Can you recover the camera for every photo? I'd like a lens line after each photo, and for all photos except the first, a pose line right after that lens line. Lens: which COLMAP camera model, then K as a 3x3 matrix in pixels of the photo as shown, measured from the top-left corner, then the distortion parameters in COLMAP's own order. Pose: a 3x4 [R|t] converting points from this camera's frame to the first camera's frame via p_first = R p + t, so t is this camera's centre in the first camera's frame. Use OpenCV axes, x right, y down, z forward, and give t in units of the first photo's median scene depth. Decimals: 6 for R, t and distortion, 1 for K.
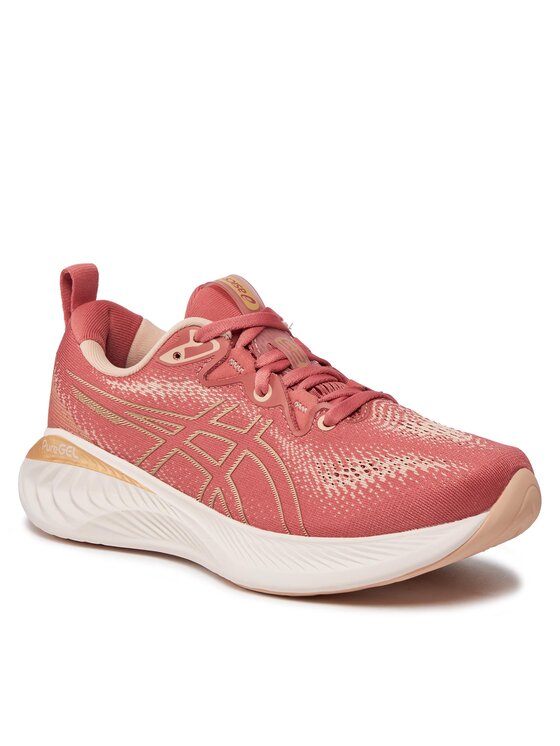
lens RADIAL K [[2189.2, 0, 280.0], [0, 2189.2, 373.0], [0, 0, 1]] dist [0.979829, -0.020270]
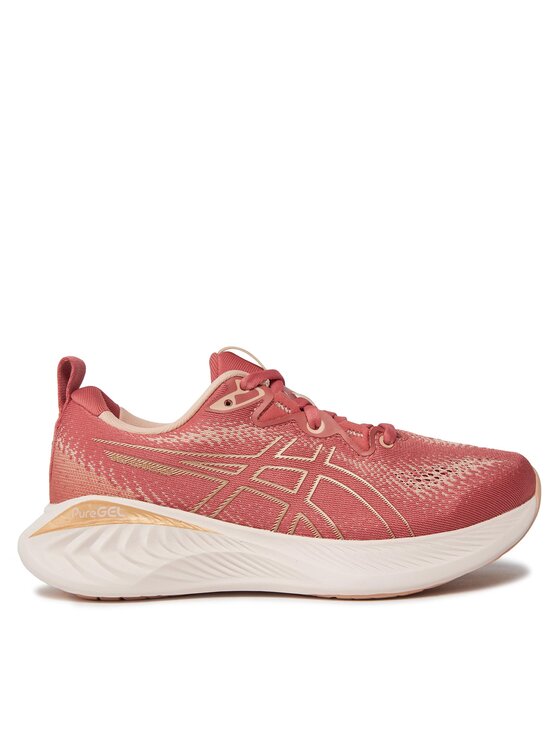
lens RADIAL K [[918.2, 0, 280.0], [0, 918.2, 373.0], [0, 0, 1]] dist [0.004628, -0.005036]
pose [[0.820503, -0.006839, 0.571602, -0.286775], [0.147953, 0.968397, -0.200793, 0.073114], [-0.552164, 0.249321, 0.795584, 0.618196]]
